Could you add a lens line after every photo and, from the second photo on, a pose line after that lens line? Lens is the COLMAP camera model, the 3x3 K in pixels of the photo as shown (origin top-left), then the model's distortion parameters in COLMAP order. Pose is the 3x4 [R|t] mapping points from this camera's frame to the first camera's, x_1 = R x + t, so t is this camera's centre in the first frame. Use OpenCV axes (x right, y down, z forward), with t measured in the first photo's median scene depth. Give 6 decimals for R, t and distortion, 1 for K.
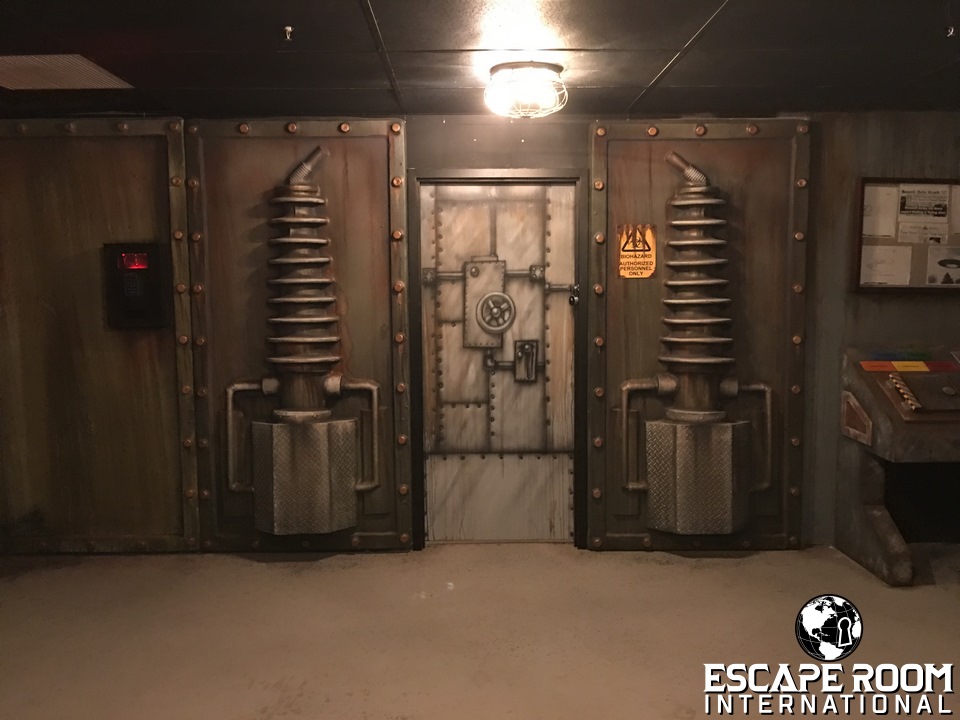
lens RADIAL K [[811.8, 0, 478.3], [0, 811.8, 355.8], [0, 0, 1]] dist [0.063531, -0.118590]
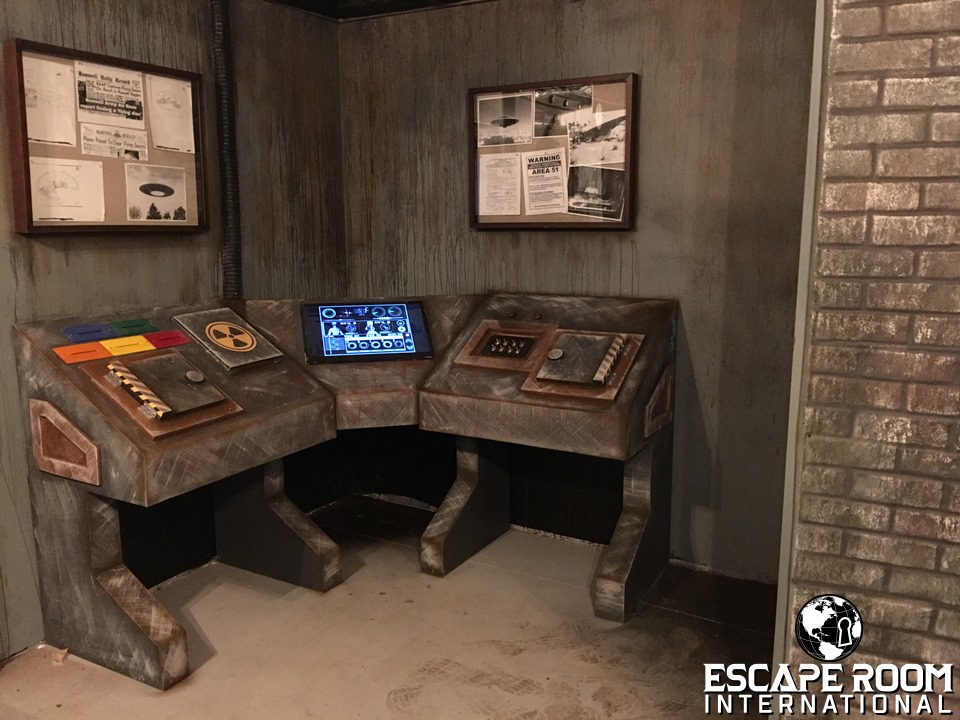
lens RADIAL K [[811.8, 0, 476.6], [0, 811.8, 342.4], [0, 0, 1]] dist [0.063531, -0.118590]
pose [[0.504004, -0.136323, 0.852875, 0.127922], [0.080041, 0.990588, 0.111035, -0.049005], [-0.859984, 0.012302, 0.510172, 0.507819]]
